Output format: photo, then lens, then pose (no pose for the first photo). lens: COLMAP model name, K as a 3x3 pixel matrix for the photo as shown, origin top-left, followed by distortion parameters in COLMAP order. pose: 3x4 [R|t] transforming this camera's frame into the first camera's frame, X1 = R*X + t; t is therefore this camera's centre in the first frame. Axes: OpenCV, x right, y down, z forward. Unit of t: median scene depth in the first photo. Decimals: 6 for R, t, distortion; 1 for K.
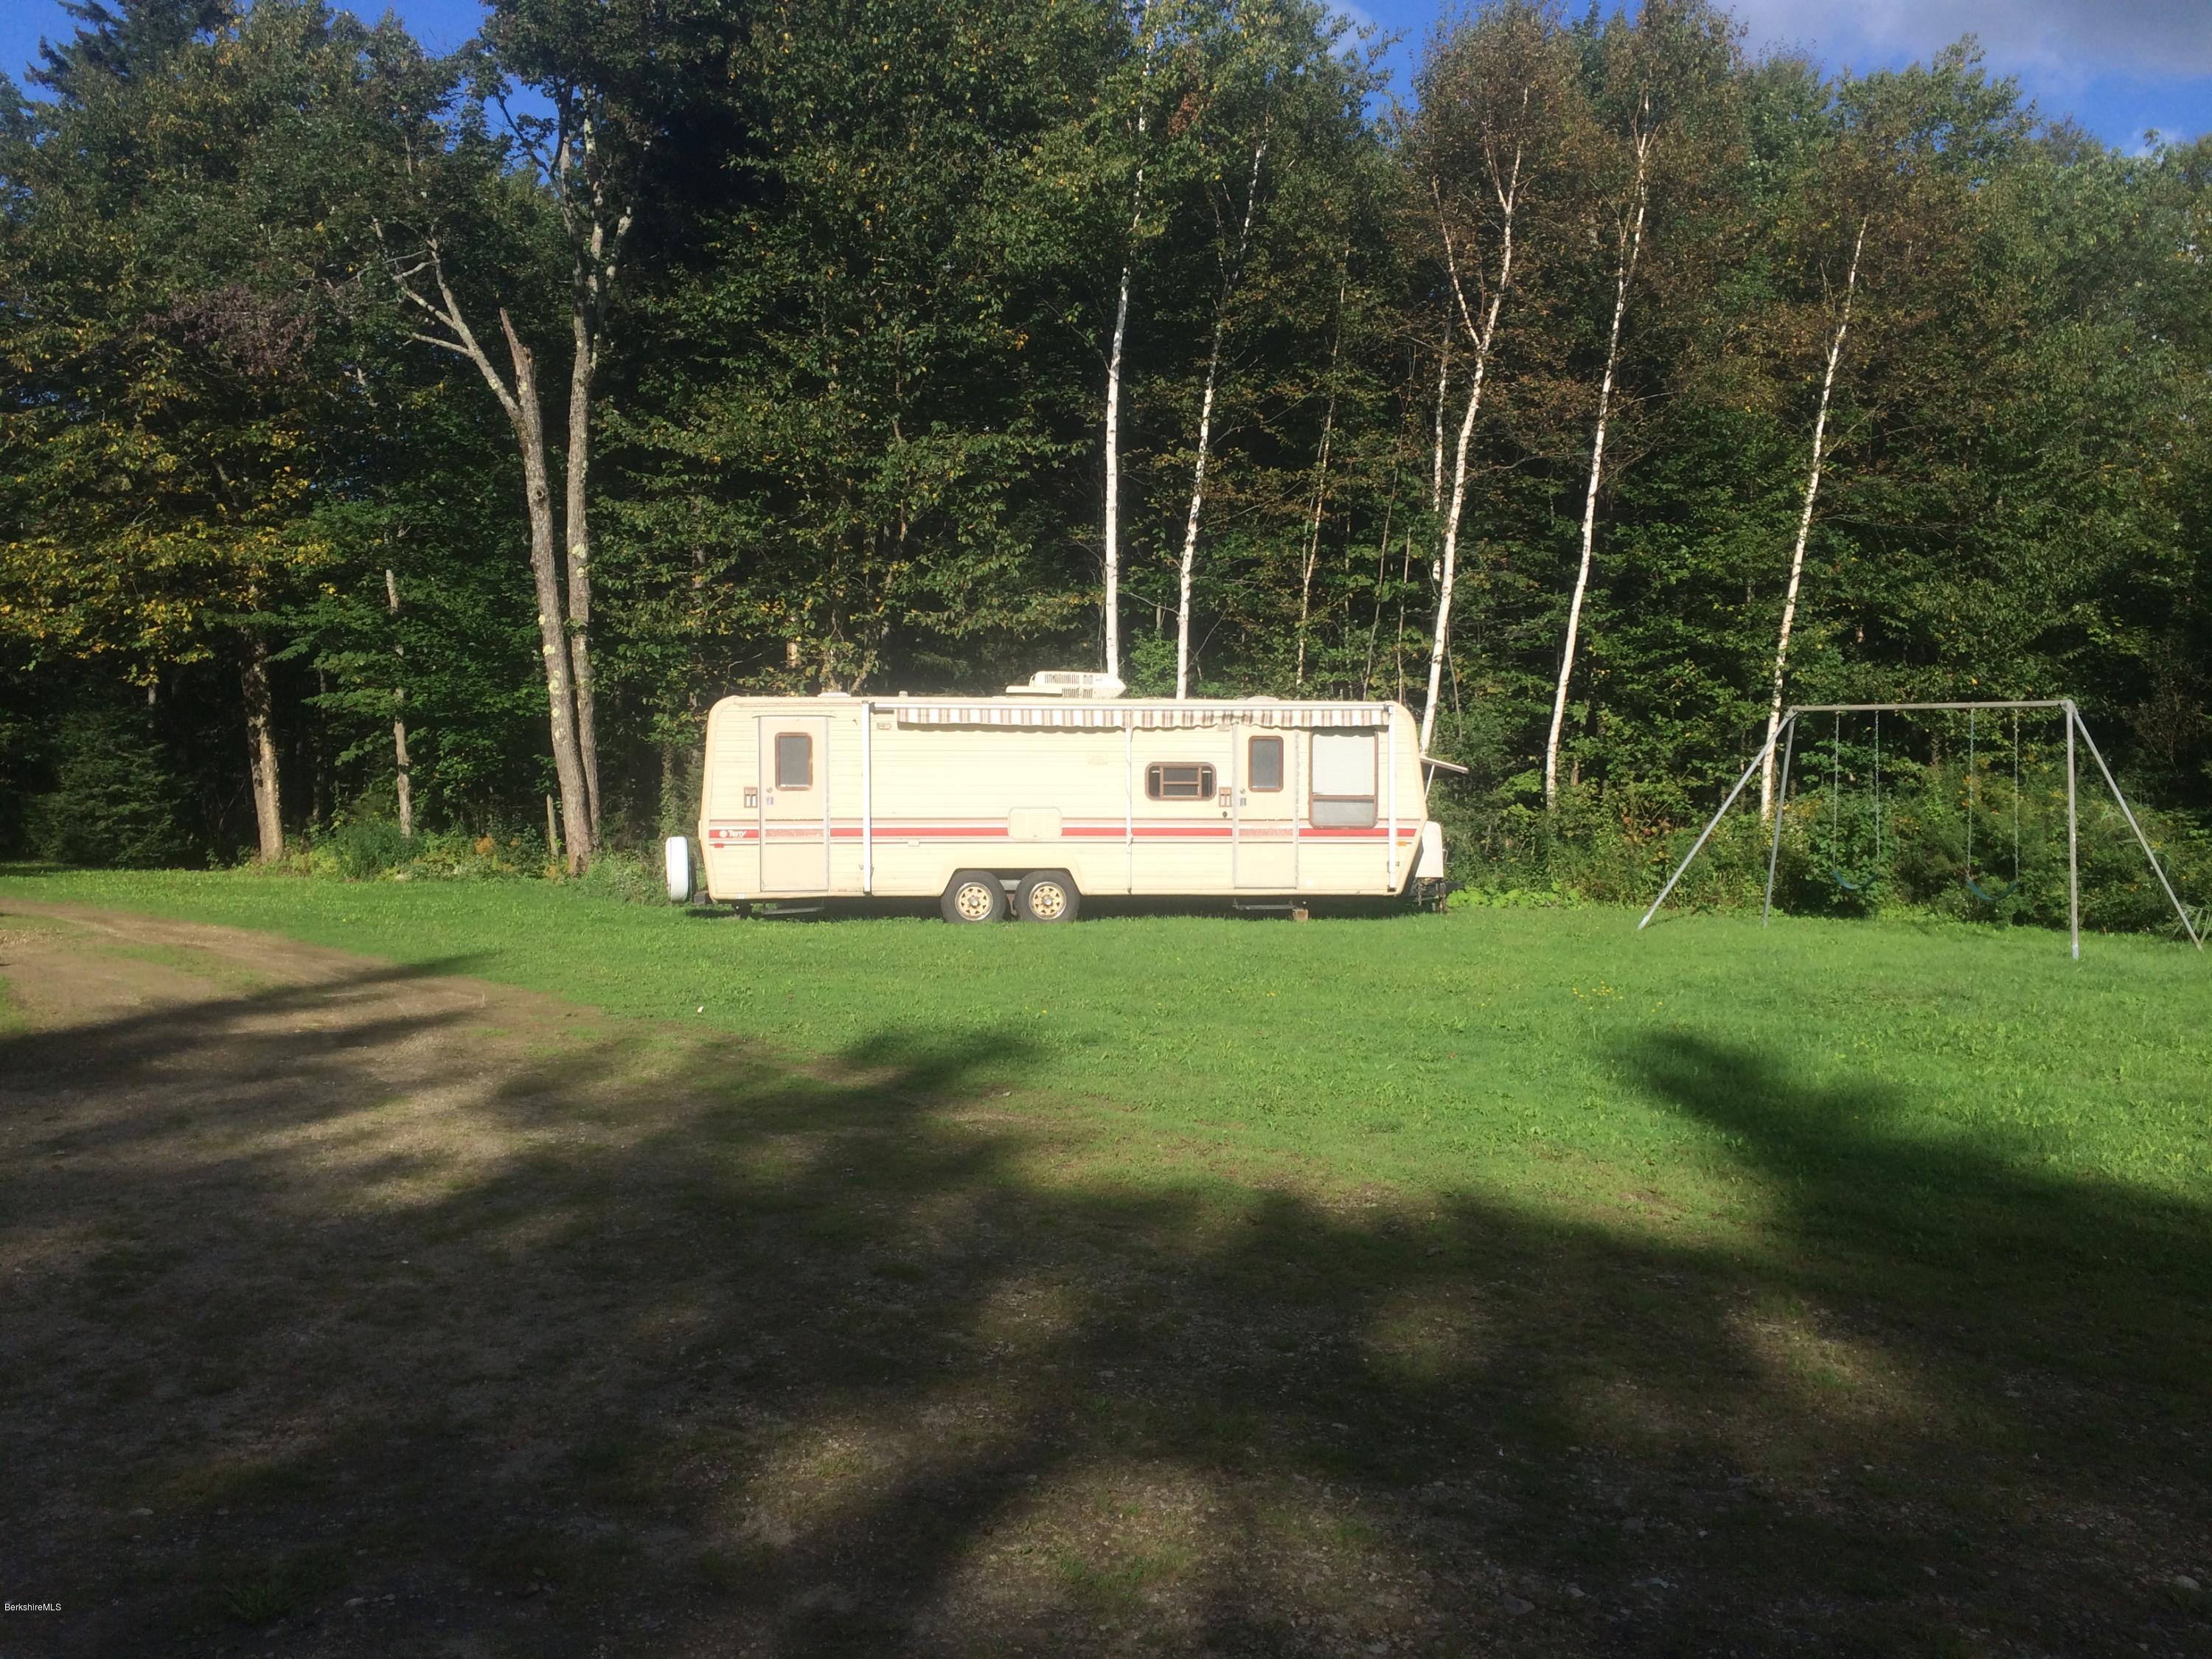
lens RADIAL K [[1877.7, 0, 1104.3], [0, 1877.7, 847.3], [0, 0, 1]] dist [0.066526, -0.094034]
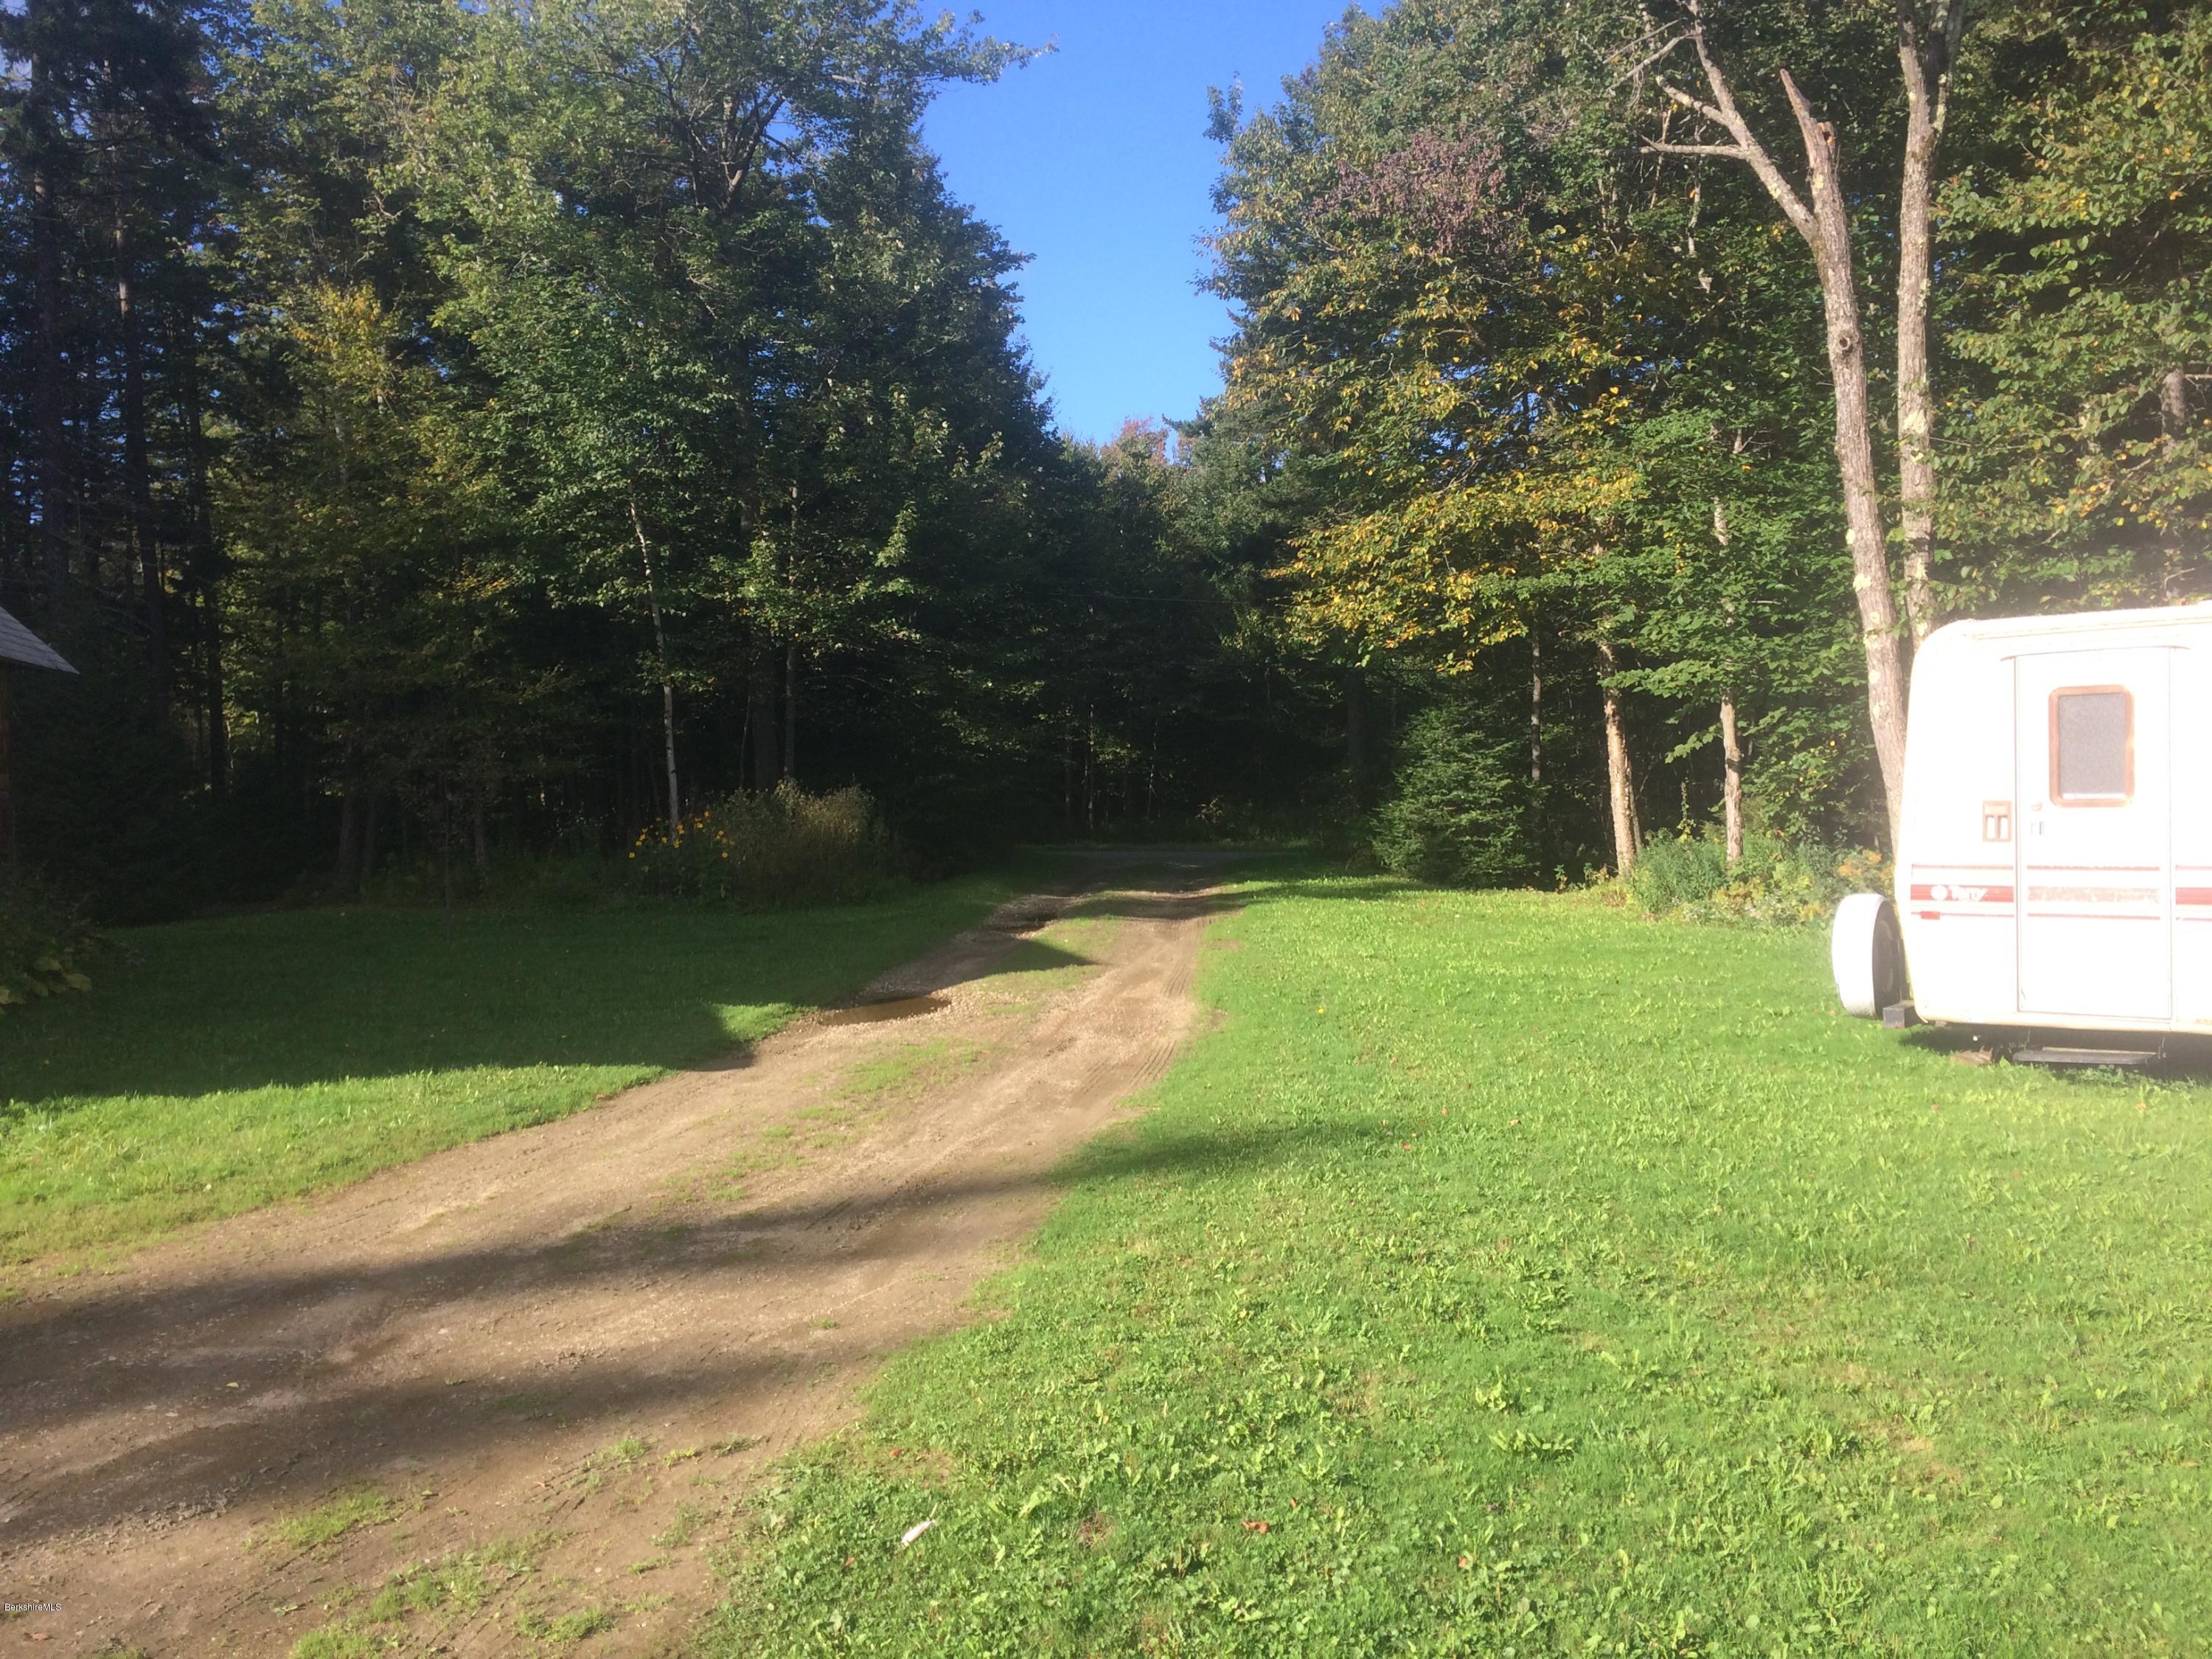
lens RADIAL K [[1877.7, 0, 1101.2], [0, 1877.7, 834.0], [0, 0, 1]] dist [0.066526, -0.094034]
pose [[0.661239, 0.007070, -0.750142, 0.026046], [-0.008018, 0.999965, 0.002357, -0.018444], [0.750132, 0.004456, 0.661273, 0.407506]]
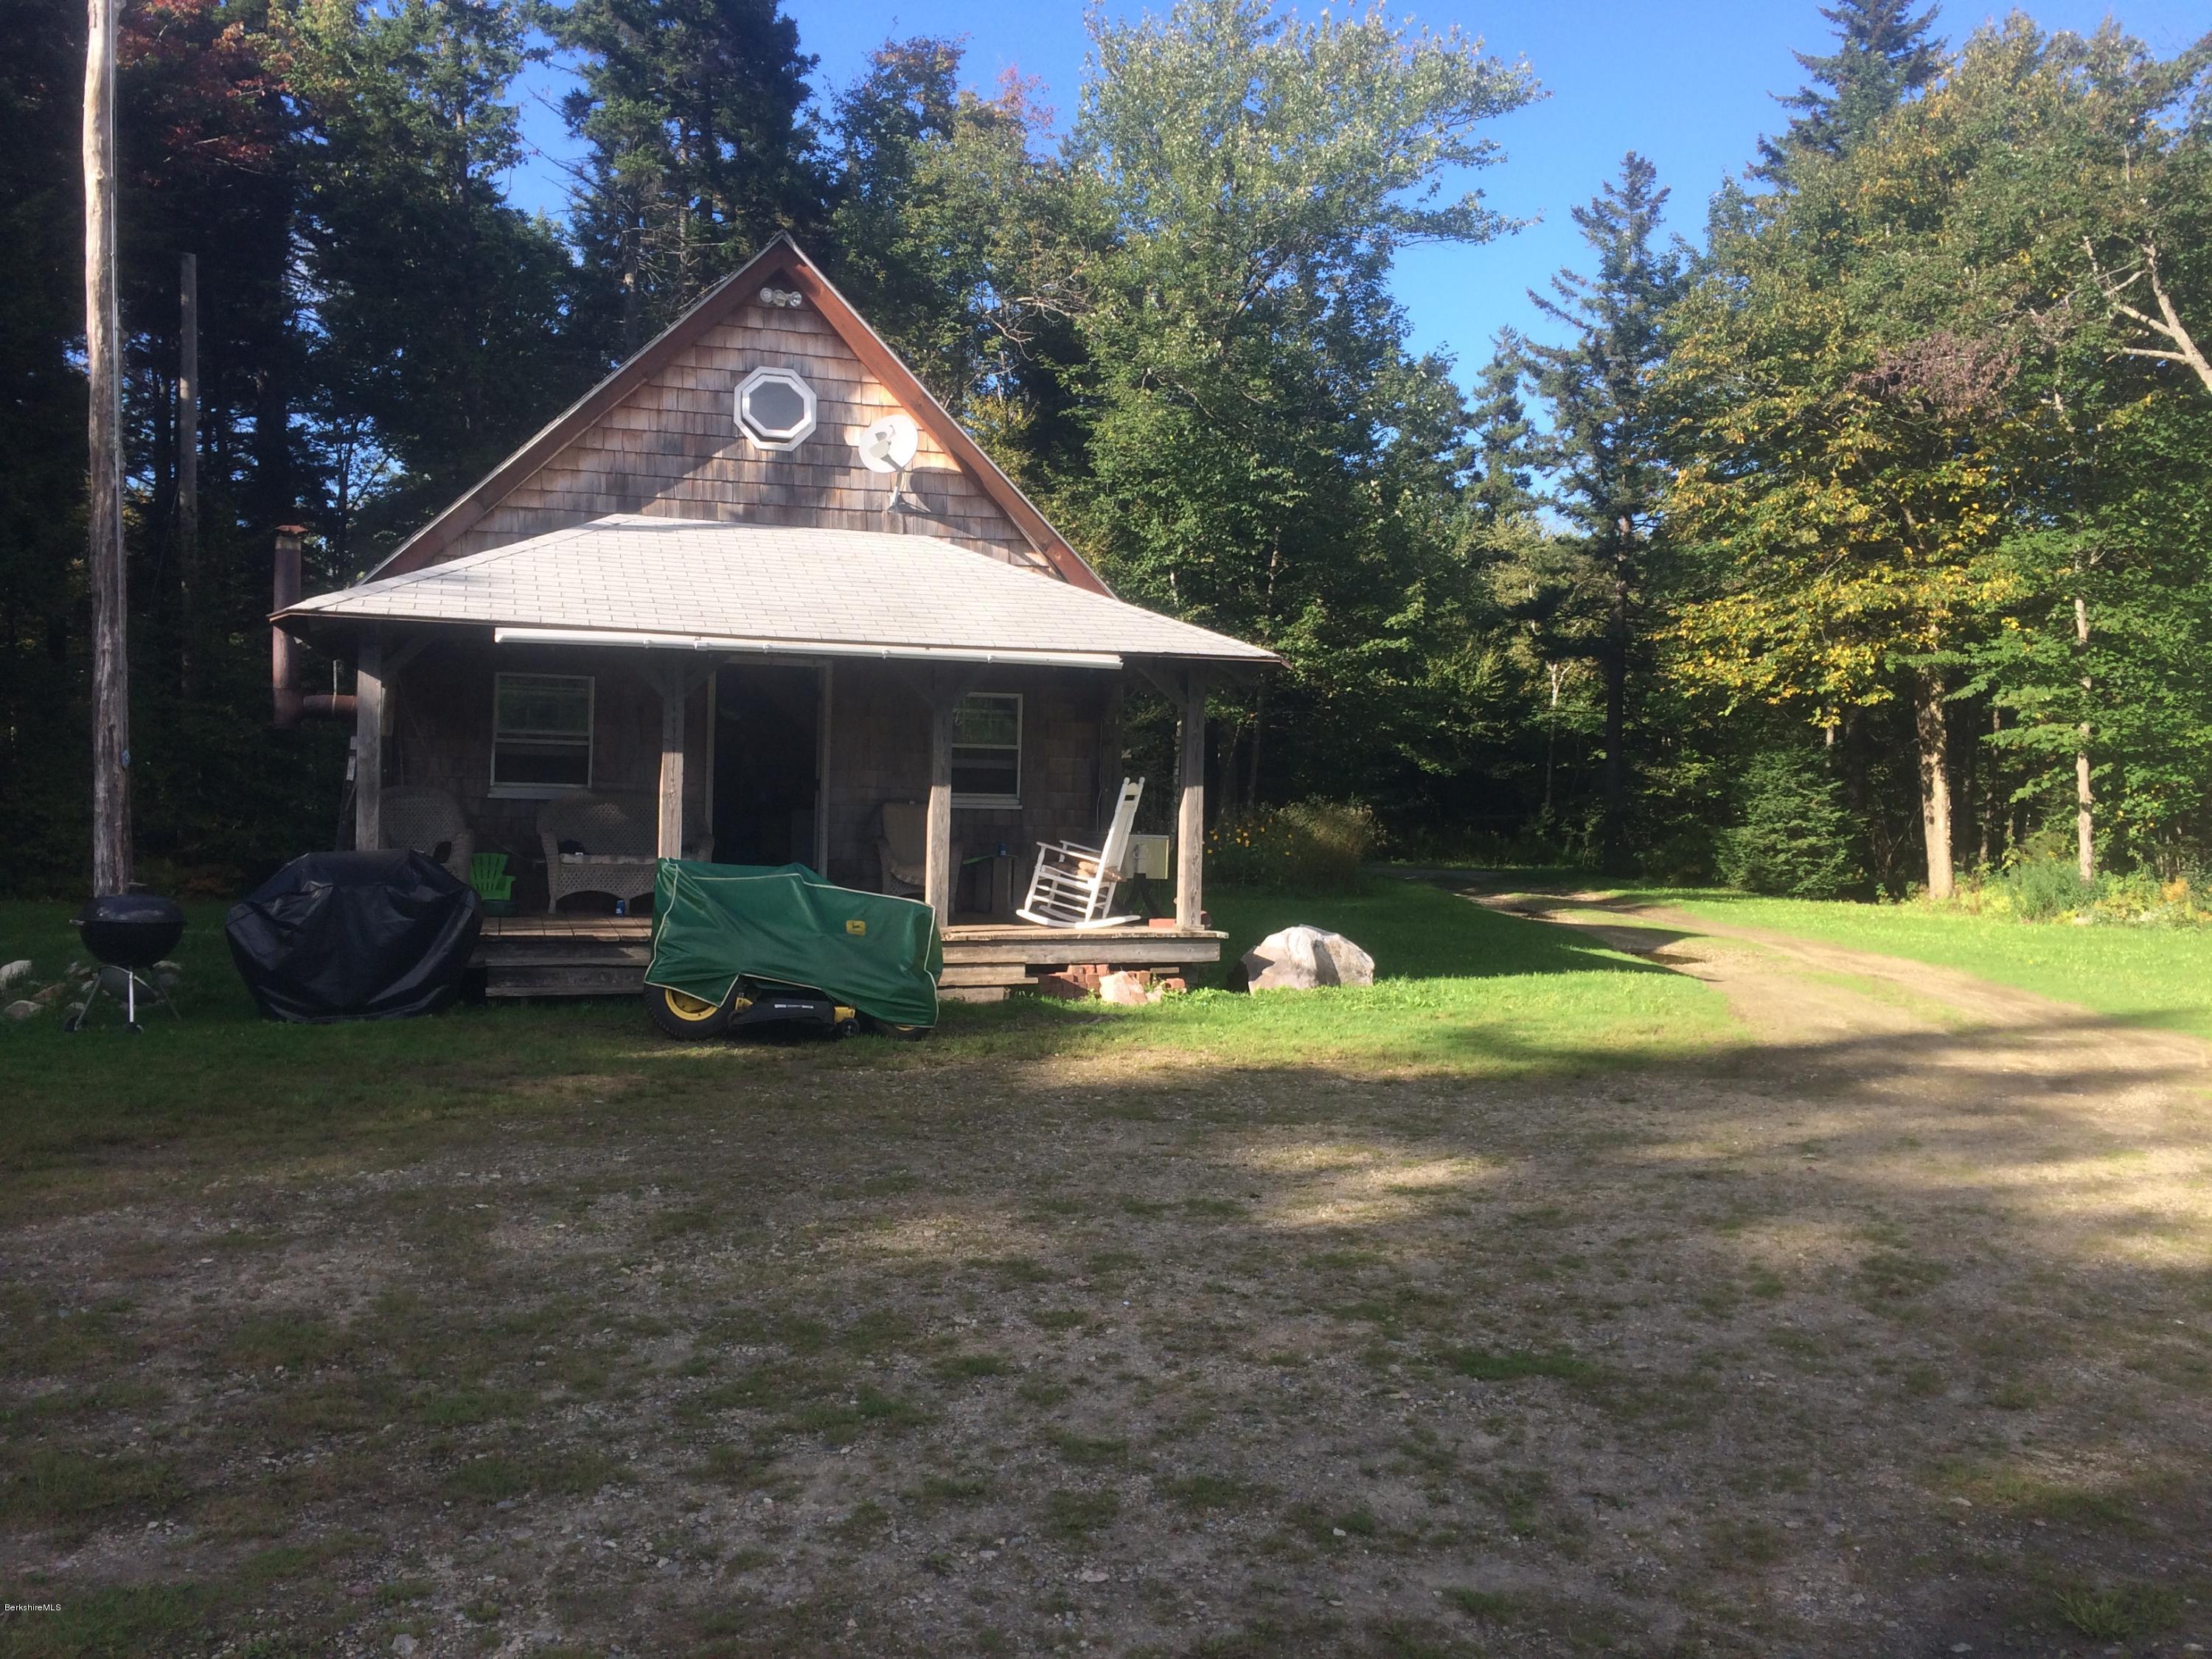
lens RADIAL K [[1877.7, 0, 1091.0], [0, 1877.7, 856.9], [0, 0, 1]] dist [0.066526, -0.094034]
pose [[0.678645, 0.027579, -0.733949, -0.010721], [-0.038073, 0.999272, 0.002345, 0.000326], [0.733479, 0.026352, 0.679201, -0.017388]]
